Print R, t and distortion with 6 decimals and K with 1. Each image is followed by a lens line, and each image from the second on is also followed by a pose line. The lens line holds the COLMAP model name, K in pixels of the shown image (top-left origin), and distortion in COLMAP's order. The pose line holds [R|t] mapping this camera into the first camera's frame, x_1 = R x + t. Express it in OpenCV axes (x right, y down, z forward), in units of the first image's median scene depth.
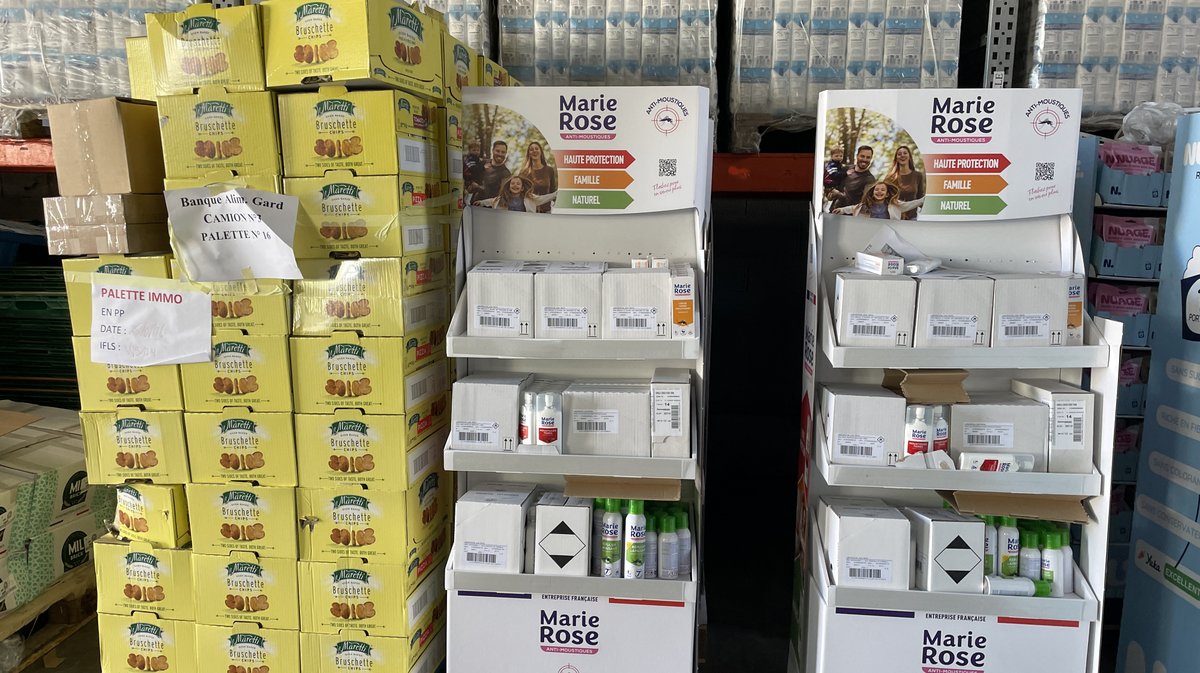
lens RADIAL K [[878.0, 0, 600.0], [0, 878.0, 332.4], [0, 0, 1]] dist [0.024826, -0.032920]
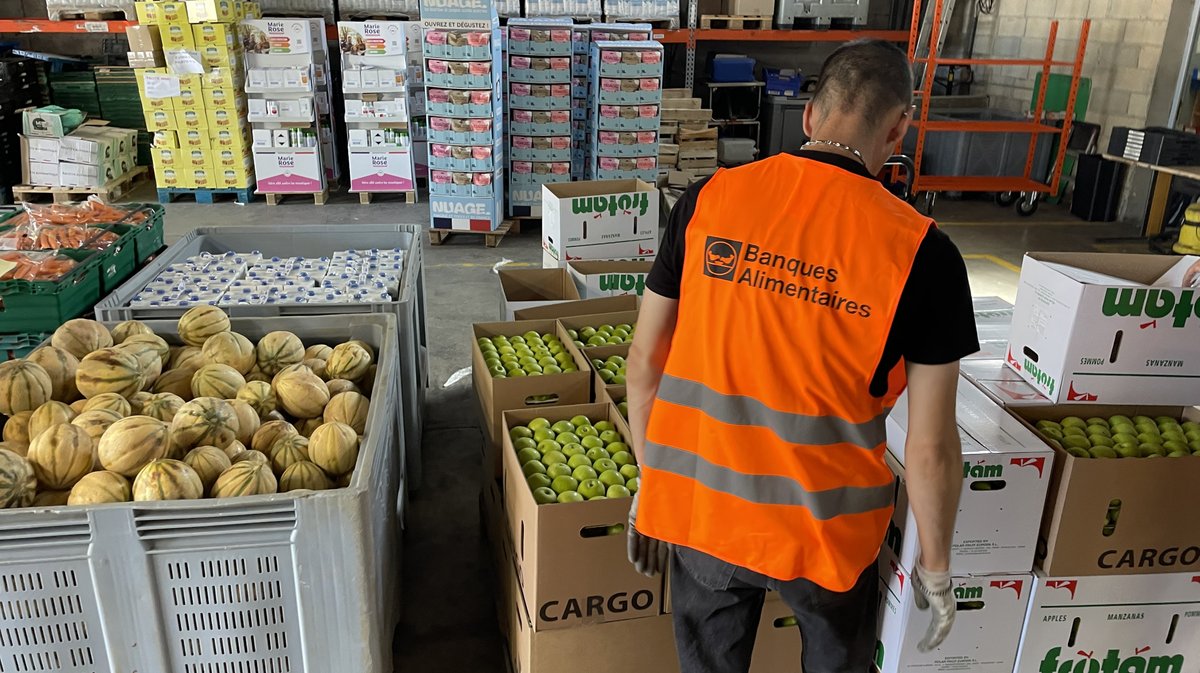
lens RADIAL K [[878.0, 0, 603.2], [0, 878.0, 351.3], [0, 0, 1]] dist [0.024826, -0.032920]
pose [[0.972020, -0.085899, 0.218629, 0.421075], [0.031979, 0.970465, 0.239115, 0.256572], [-0.232711, -0.225433, 0.946058, -3.370545]]
